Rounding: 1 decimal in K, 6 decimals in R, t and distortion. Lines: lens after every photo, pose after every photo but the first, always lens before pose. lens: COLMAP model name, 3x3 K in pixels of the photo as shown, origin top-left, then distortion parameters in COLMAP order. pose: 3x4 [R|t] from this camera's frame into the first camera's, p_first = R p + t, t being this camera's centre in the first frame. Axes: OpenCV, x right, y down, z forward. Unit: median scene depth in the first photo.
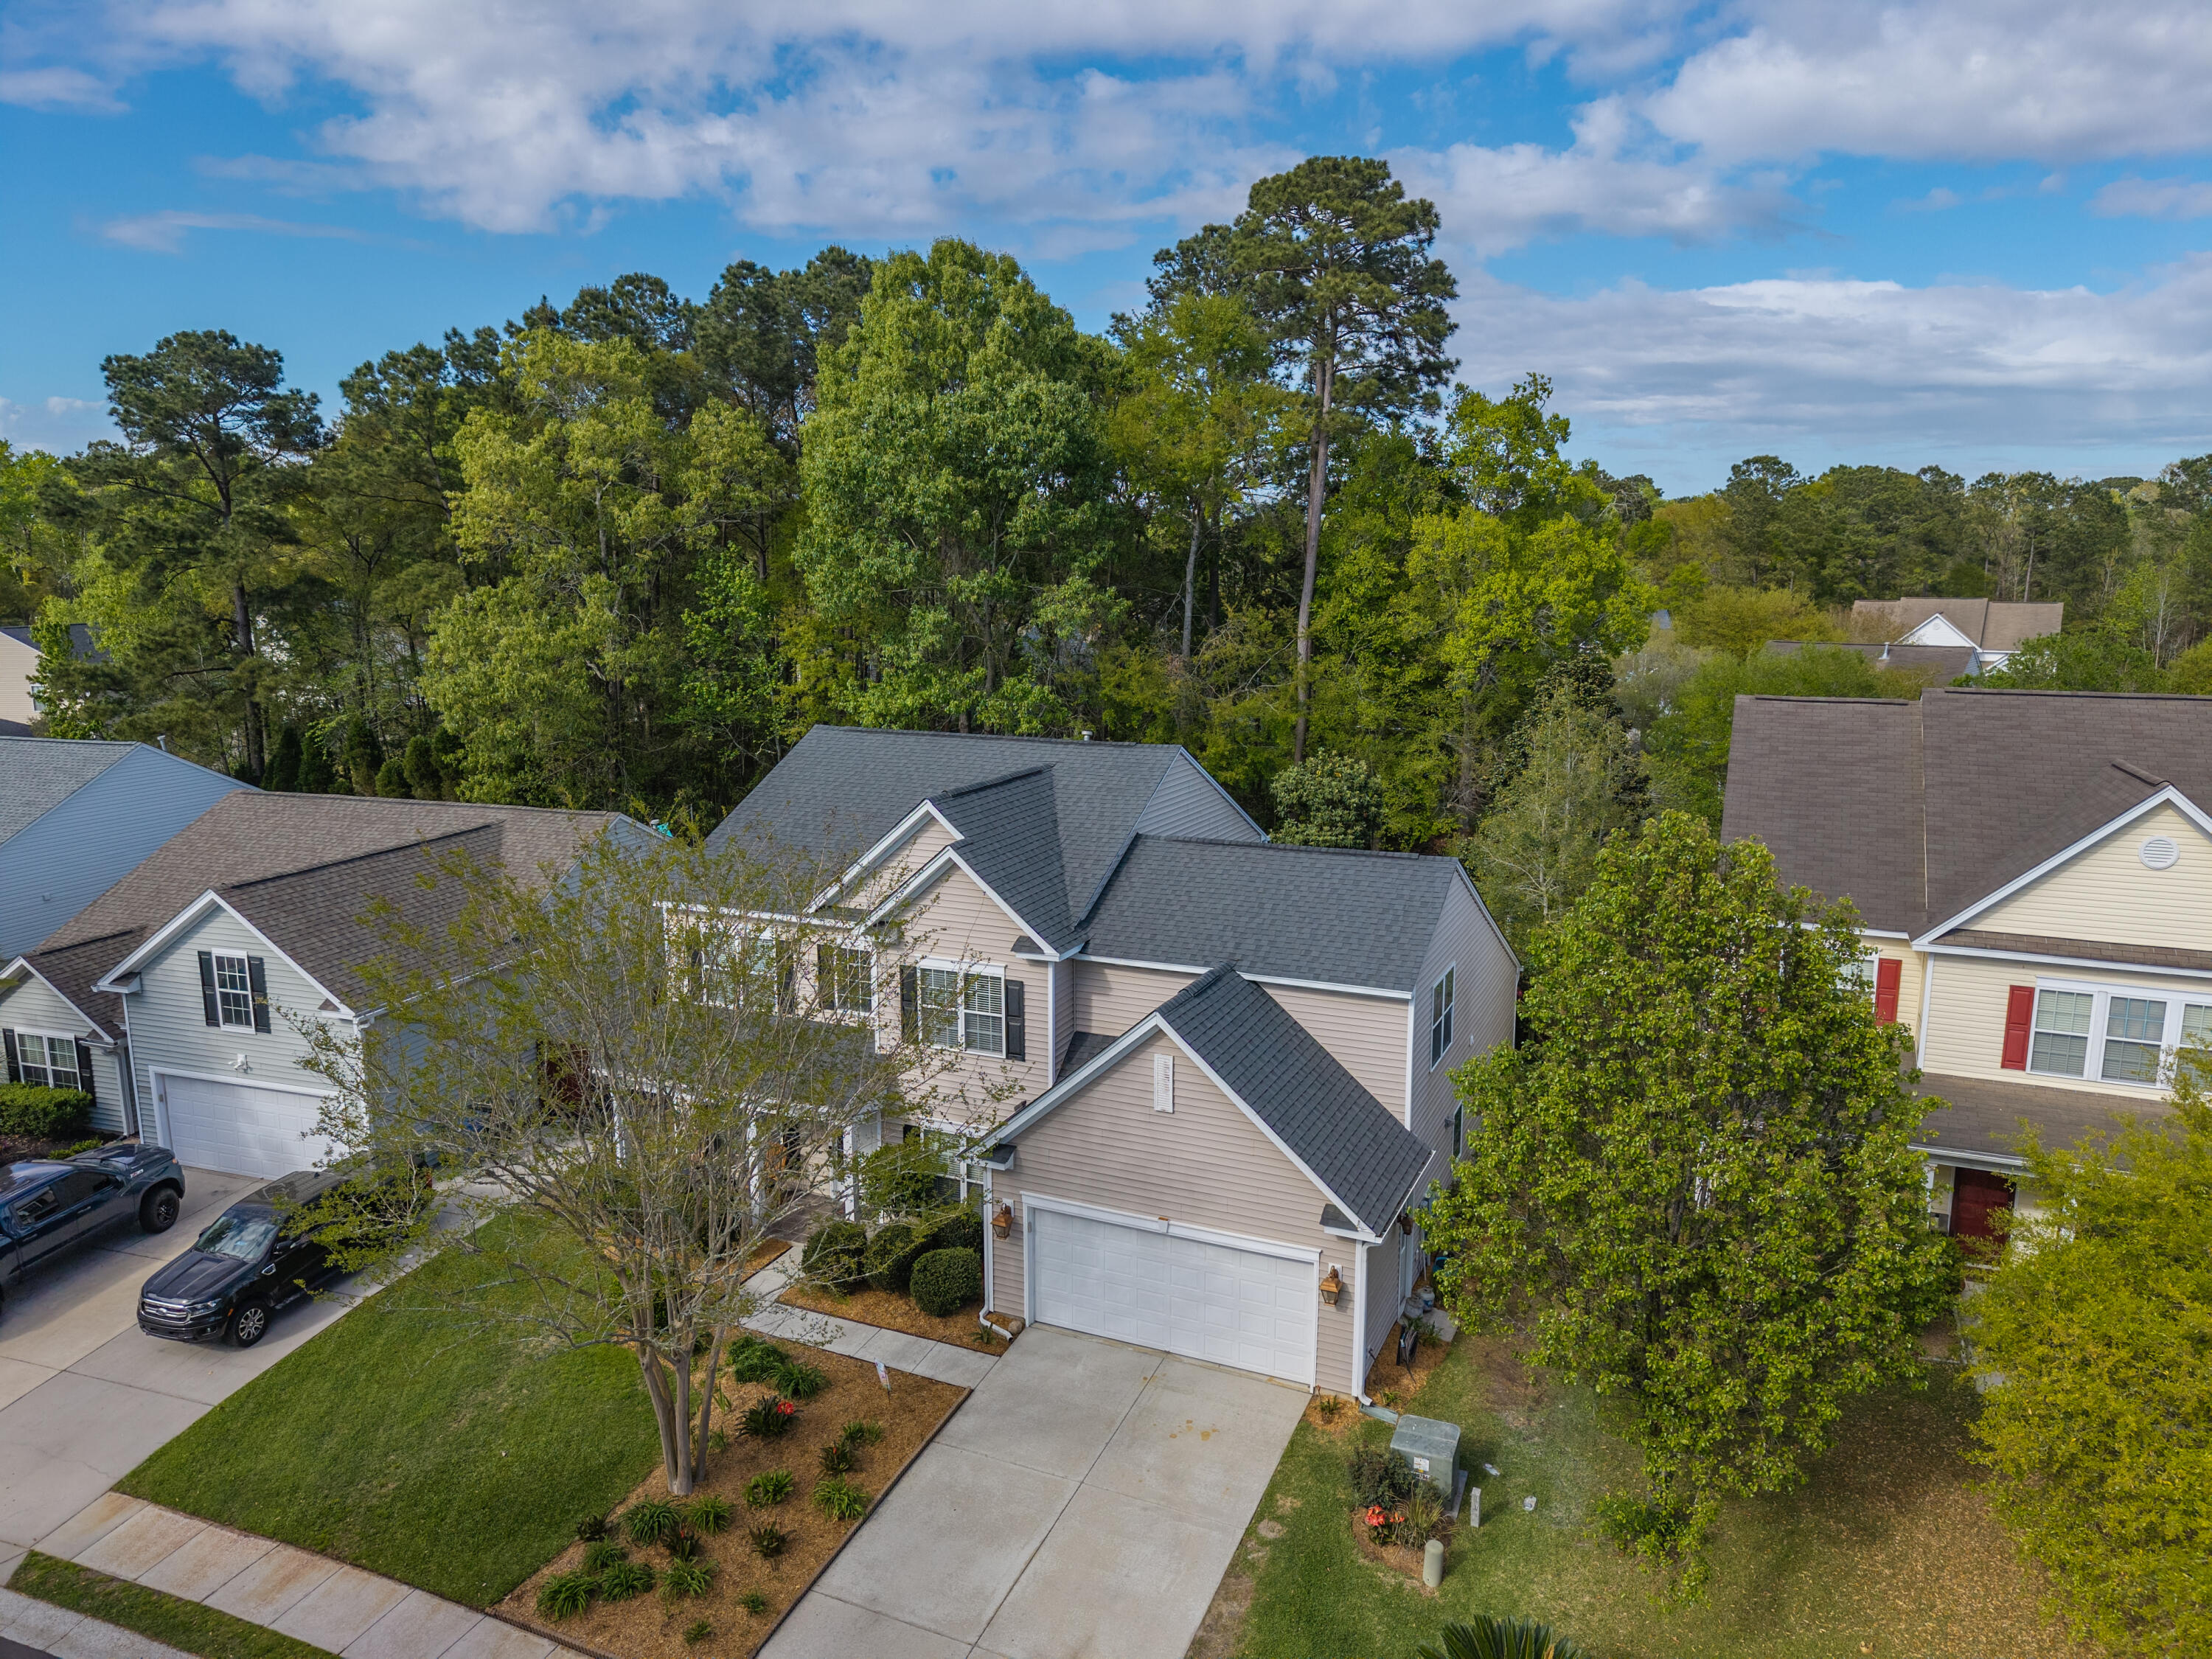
lens RADIAL K [[1480.7, 0, 1107.7], [0, 1480.7, 823.0], [0, 0, 1]] dist [0.053148, -0.060453]
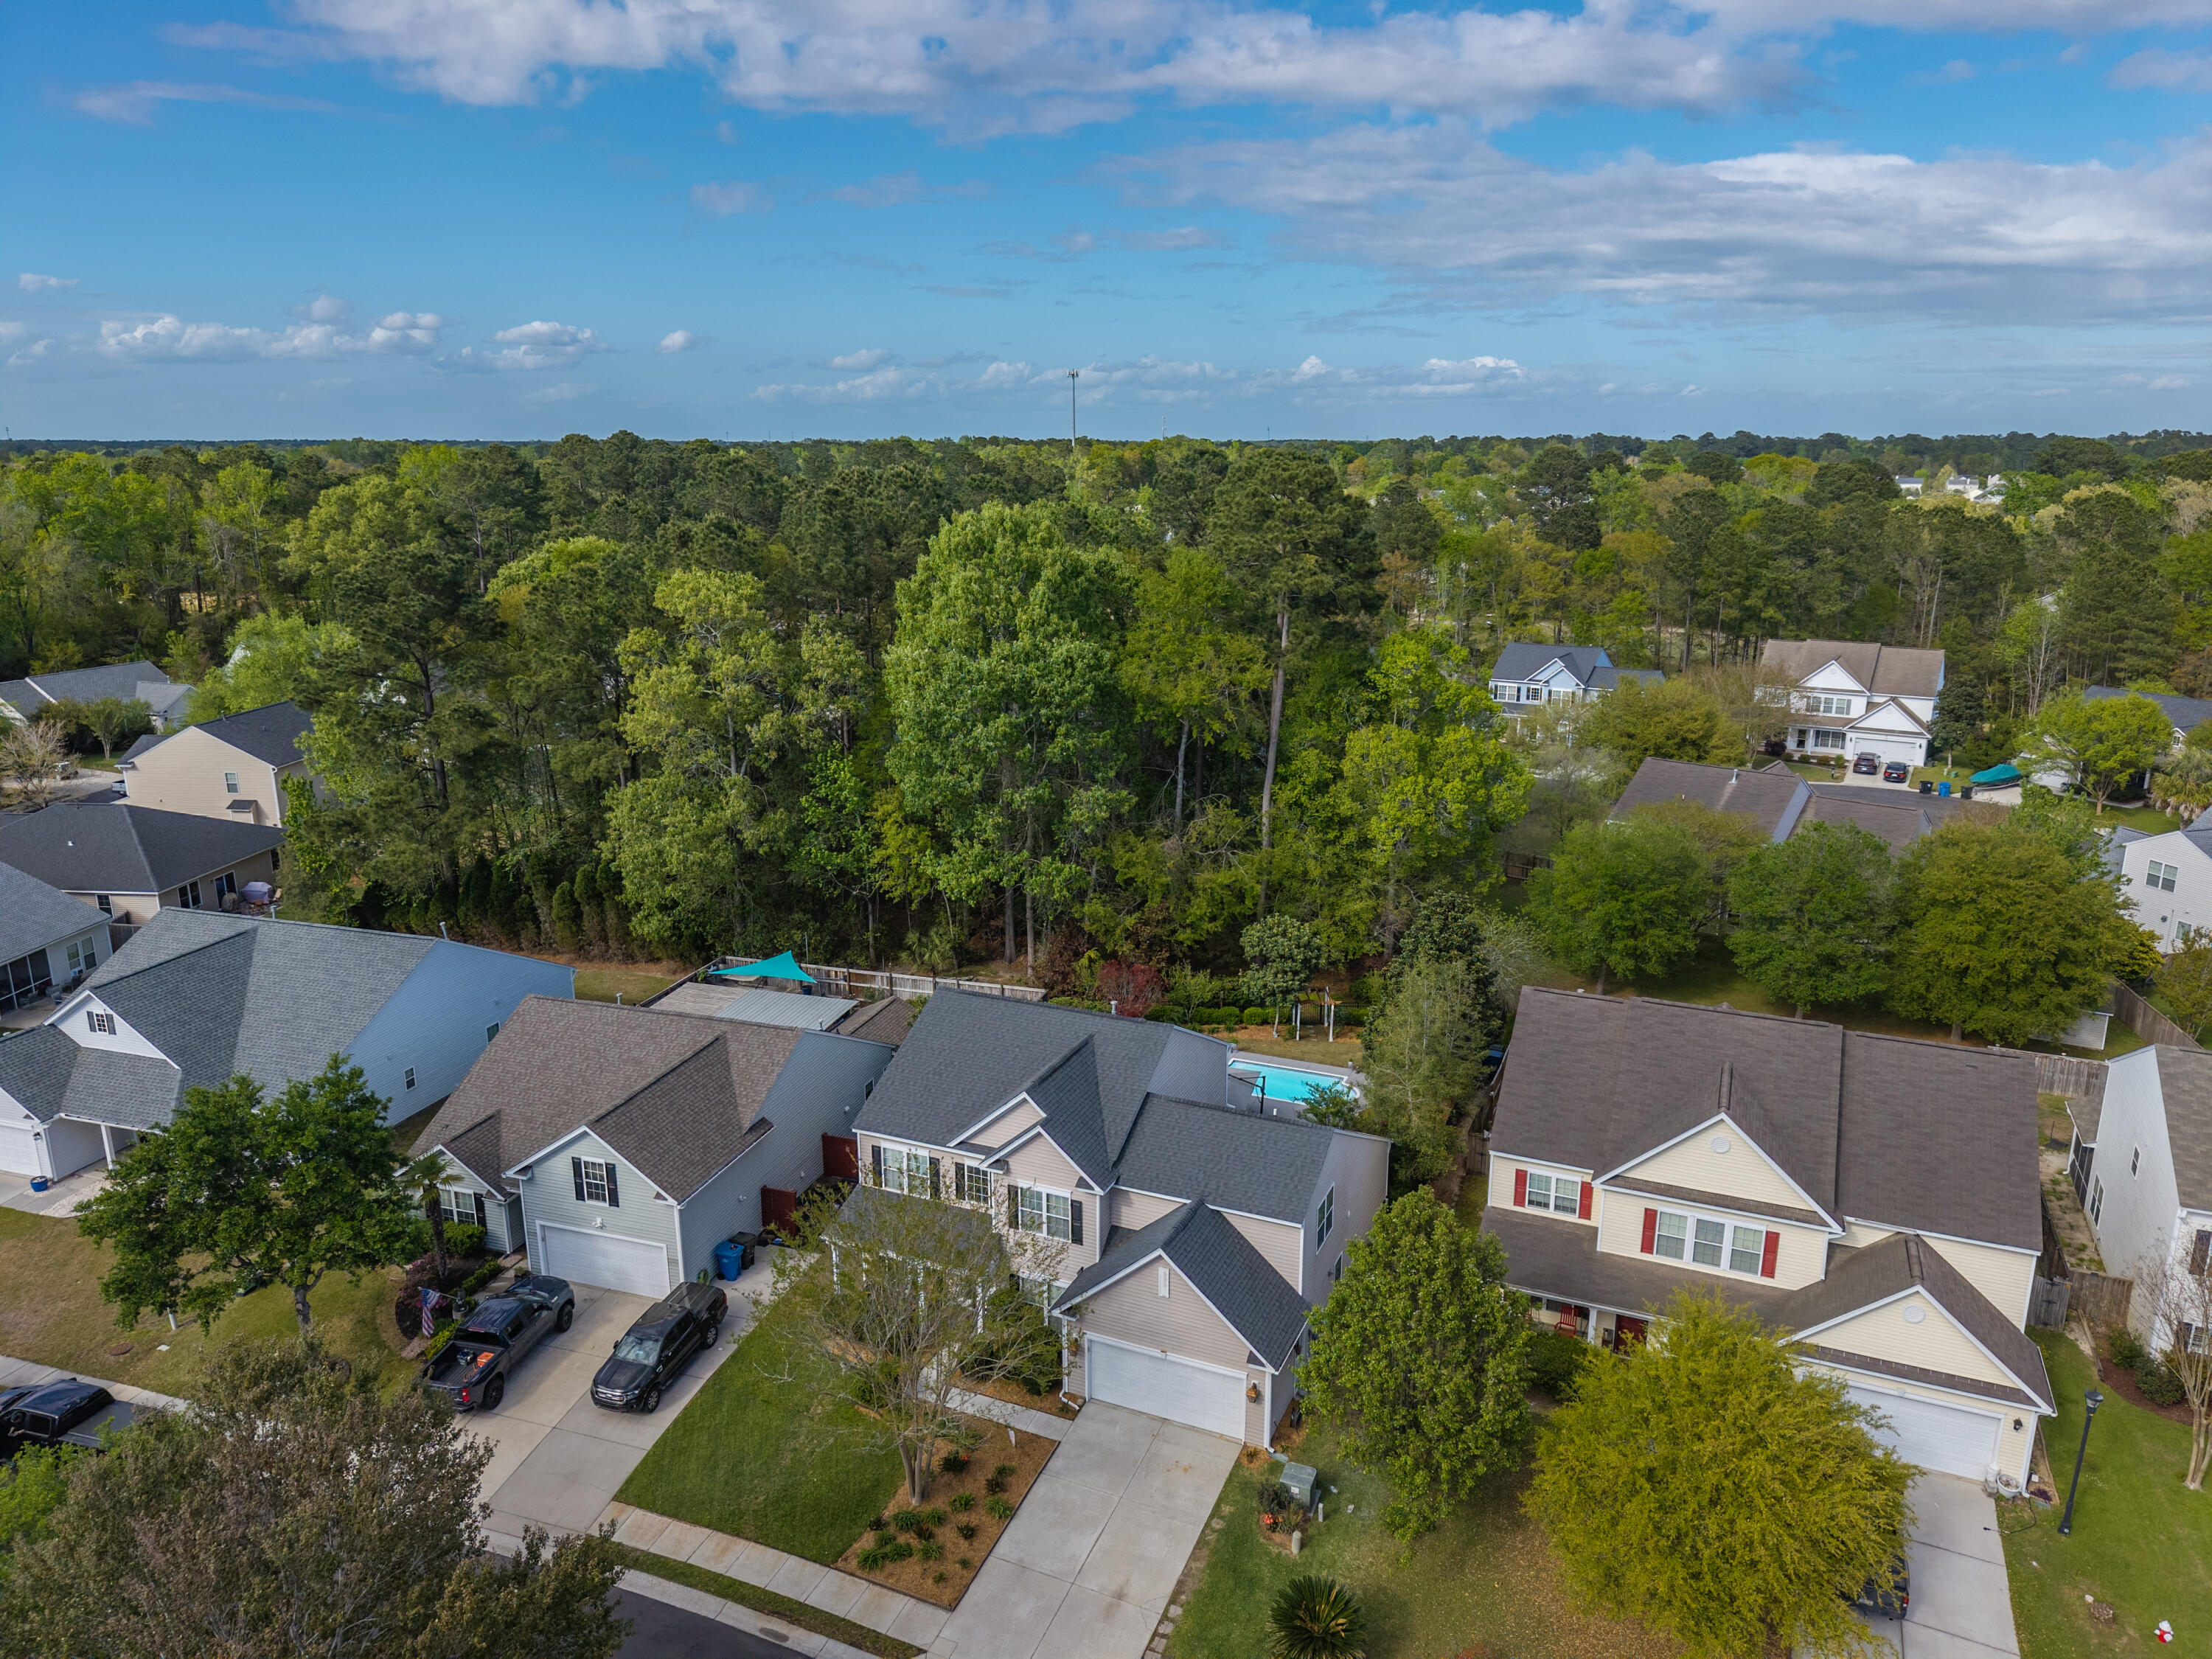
lens RADIAL K [[1487.4, 0, 1101.8], [0, 1487.4, 810.4], [0, 0, 1]] dist [0.050161, -0.065145]
pose [[0.999993, -0.003134, -0.002092, -0.031145], [0.003273, 0.997507, 0.070489, -0.511753], [0.001865, -0.070495, 0.997510, -0.767786]]
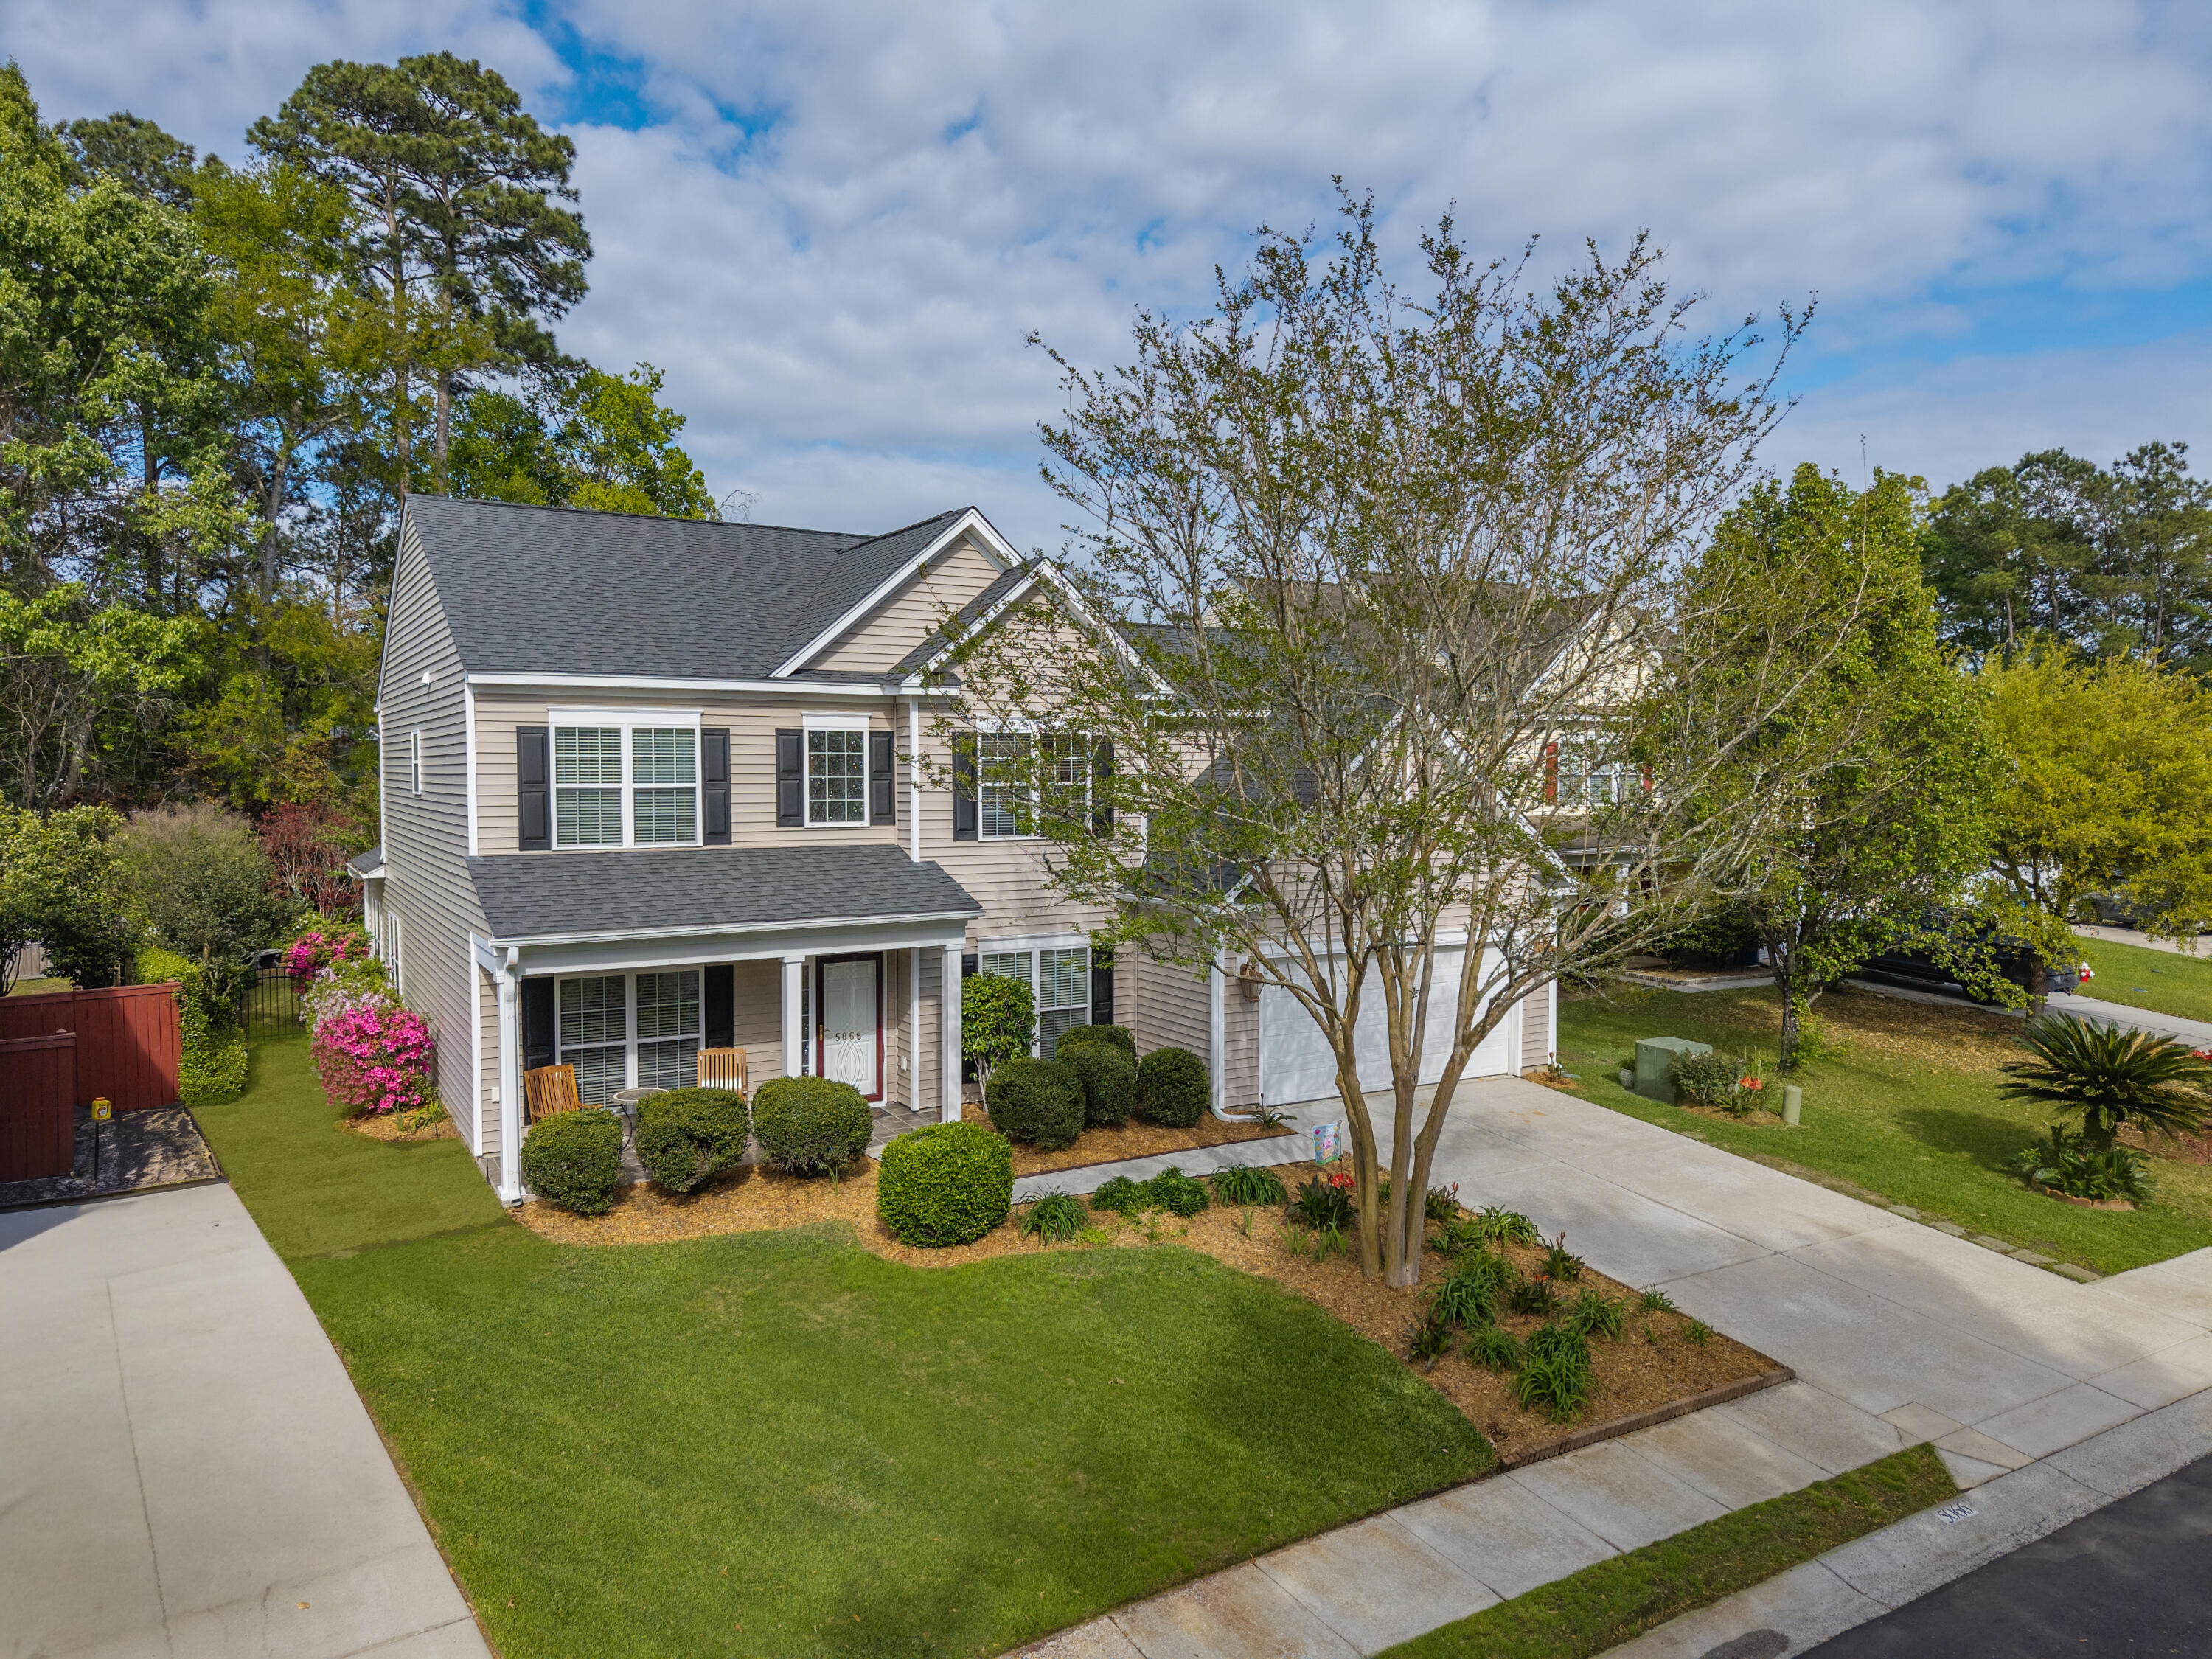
lens RADIAL K [[1480.7, 0, 1107.7], [0, 1480.7, 823.0], [0, 0, 1]] dist [0.053148, -0.060453]
pose [[0.574042, -0.031514, 0.818219, -0.796222], [0.141147, 0.988109, -0.060968, 0.223707], [-0.806569, 0.150487, 0.571665, 0.590338]]
